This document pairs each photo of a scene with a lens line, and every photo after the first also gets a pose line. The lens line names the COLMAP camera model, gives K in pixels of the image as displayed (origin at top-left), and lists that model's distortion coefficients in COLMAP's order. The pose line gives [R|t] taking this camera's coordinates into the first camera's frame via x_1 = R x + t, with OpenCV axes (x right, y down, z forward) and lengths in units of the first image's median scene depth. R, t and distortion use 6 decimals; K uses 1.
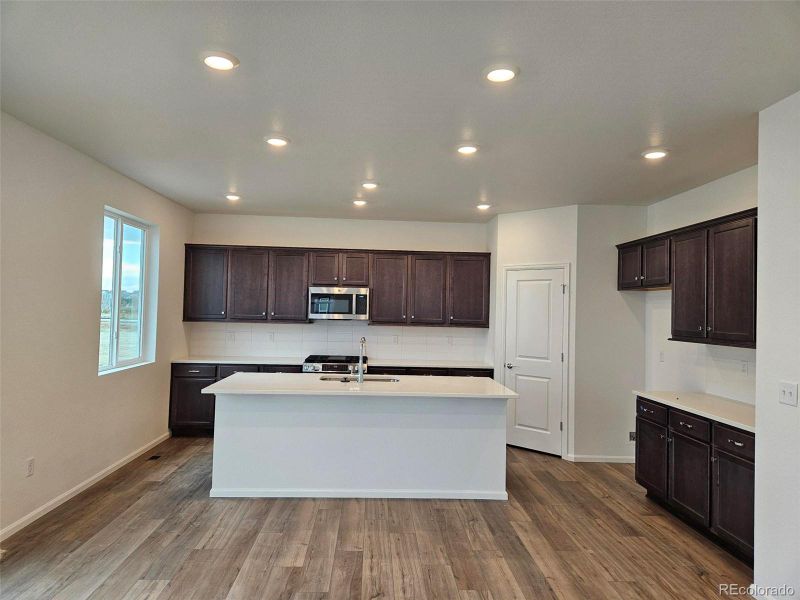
lens RADIAL K [[537.0, 0, 396.8], [0, 537.0, 295.6], [0, 0, 1]] dist [0.056188, -0.025554]
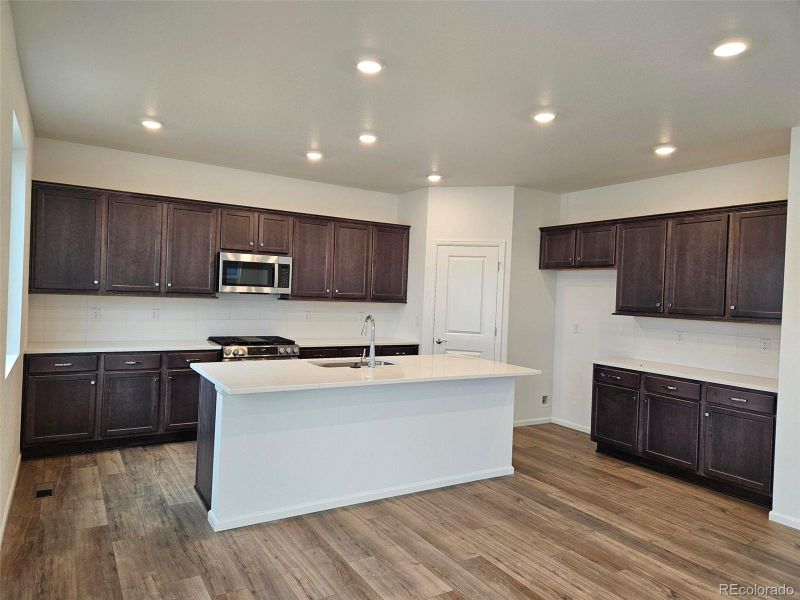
lens RADIAL K [[537.0, 0, 396.5], [0, 537.0, 298.1], [0, 0, 1]] dist [0.056188, -0.025554]
pose [[0.873159, 0.004941, 0.487411, -0.397408], [-0.032801, 0.998278, 0.048641, 0.005523], [-0.486331, -0.058458, 0.871817, 0.200427]]
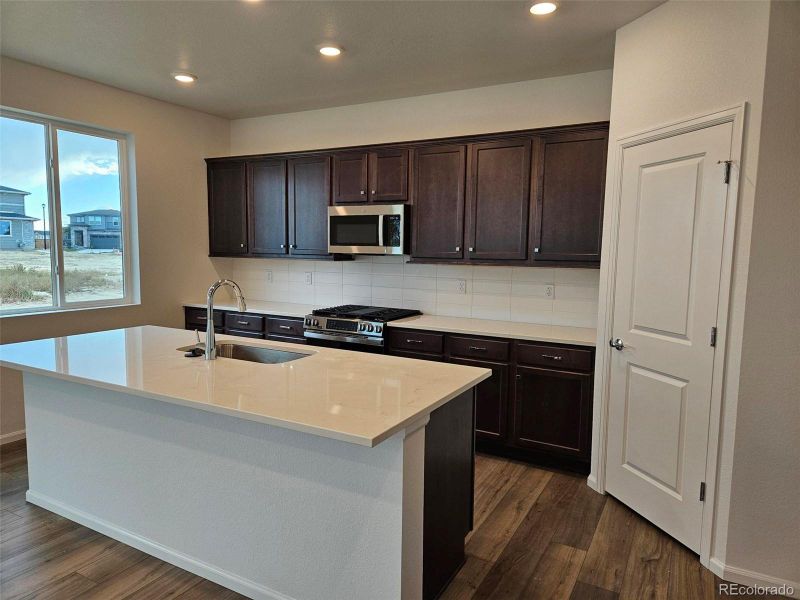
lens RADIAL K [[537.0, 0, 397.1], [0, 537.0, 302.4], [0, 0, 1]] dist [0.056188, -0.025554]
pose [[0.849996, 0.043053, -0.525027, 0.342410], [0.018843, 0.993532, 0.111978, 0.036852], [0.526452, -0.105075, 0.843687, 0.548722]]
